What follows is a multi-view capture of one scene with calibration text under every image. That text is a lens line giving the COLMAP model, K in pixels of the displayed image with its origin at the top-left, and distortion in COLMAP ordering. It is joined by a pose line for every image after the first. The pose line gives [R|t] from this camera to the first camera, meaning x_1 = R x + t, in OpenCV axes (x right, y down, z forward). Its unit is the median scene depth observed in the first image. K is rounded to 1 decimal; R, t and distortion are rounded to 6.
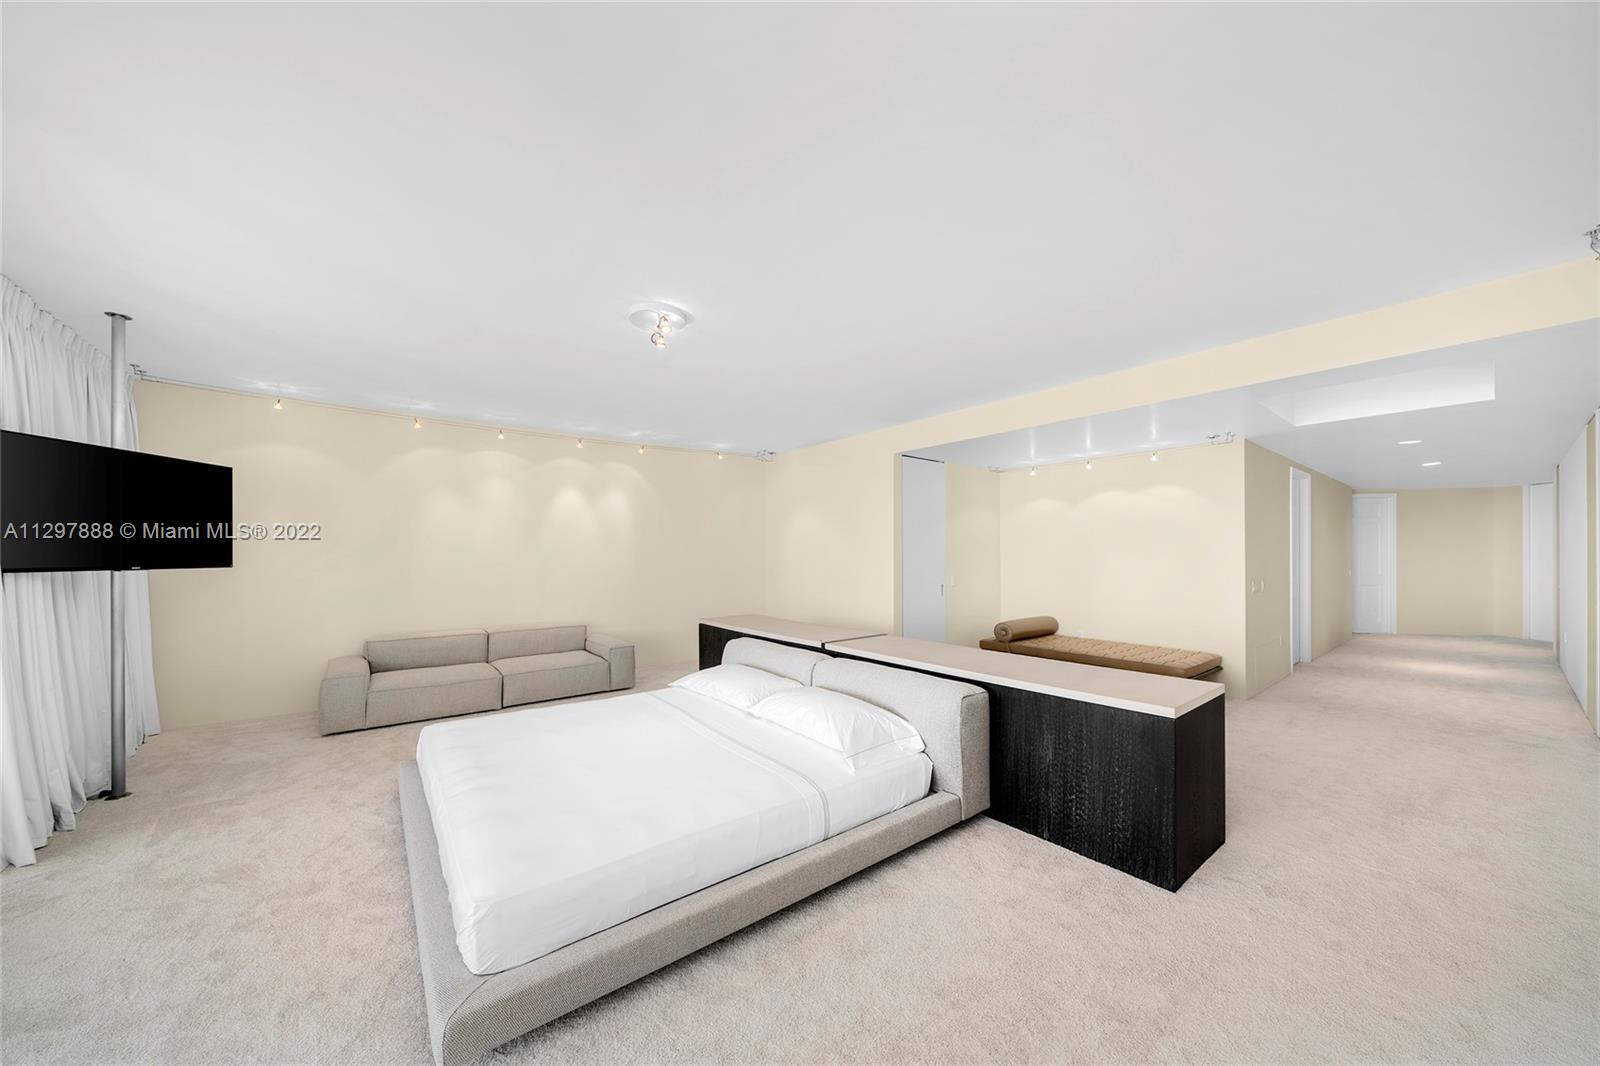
lens RADIAL K [[568.9, 0, 778.3], [0, 568.9, 547.3], [0, 0, 1]] dist [-0.000198, -0.000013]
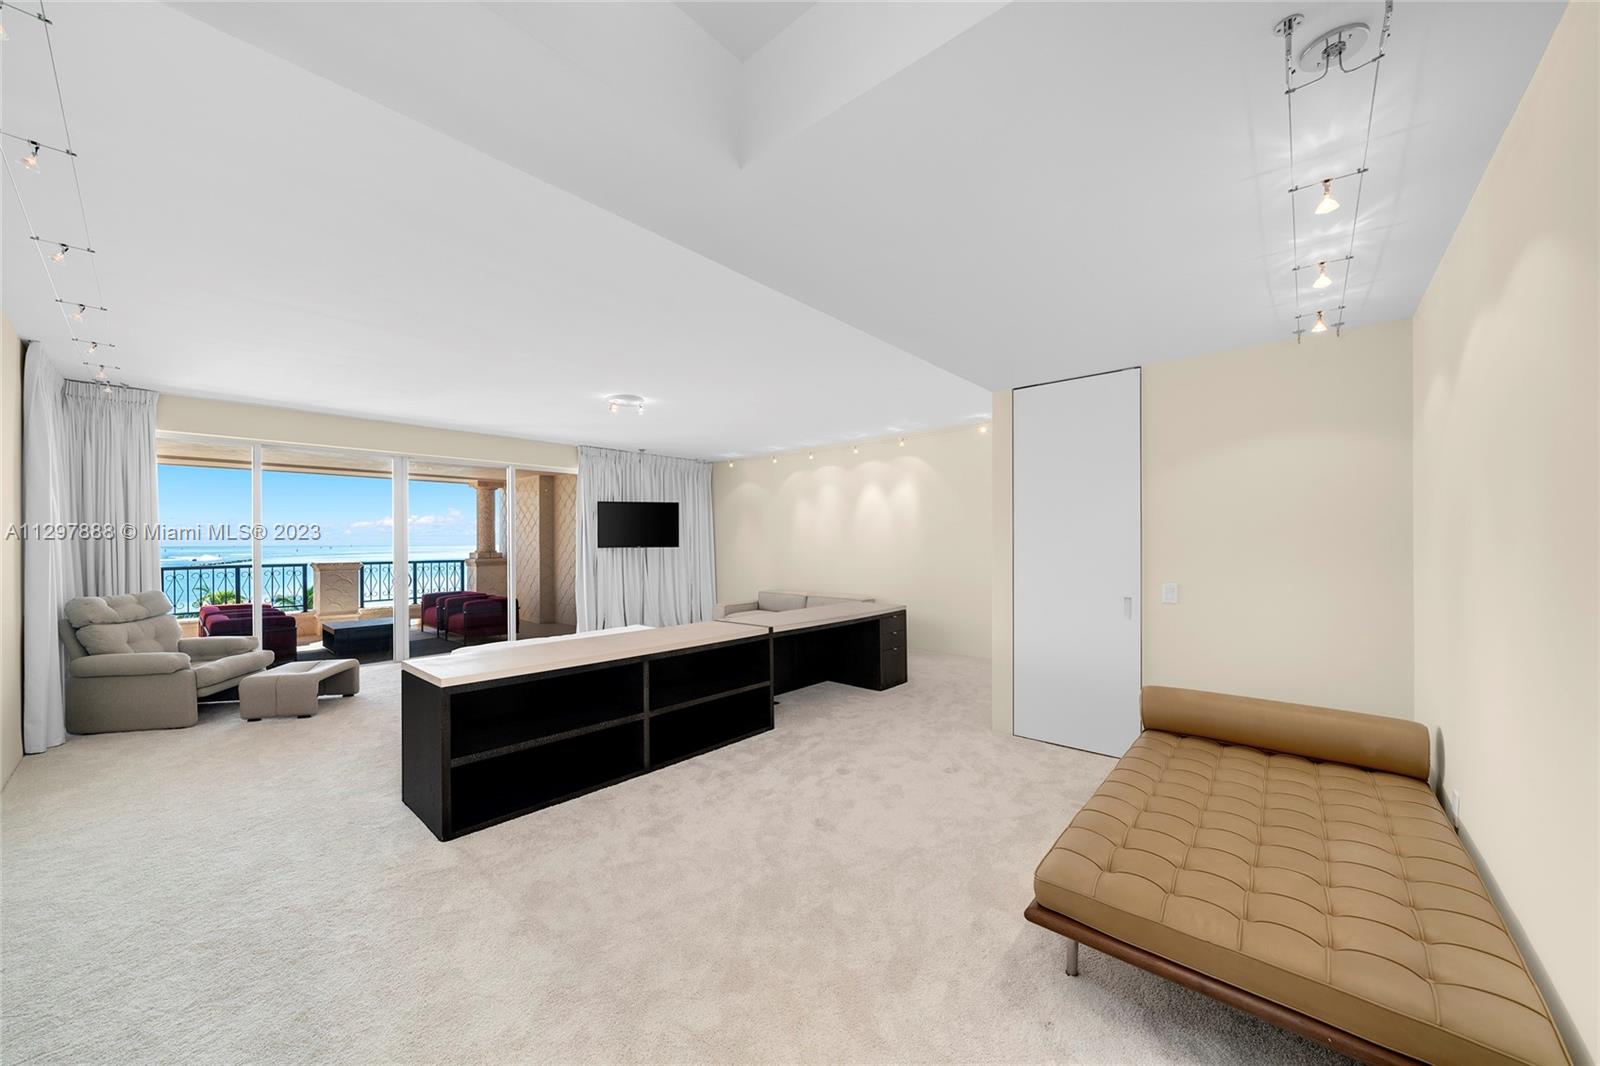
lens RADIAL K [[568.9, 0, 778.3], [0, 568.9, 547.3], [0, 0, 1]] dist [-0.000198, -0.000013]
pose [[0.182921, 0.009423, -0.983082, 0.945483], [0.014487, 0.999820, 0.012279, 0.009319], [0.983021, -0.016488, 0.182752, 0.713552]]
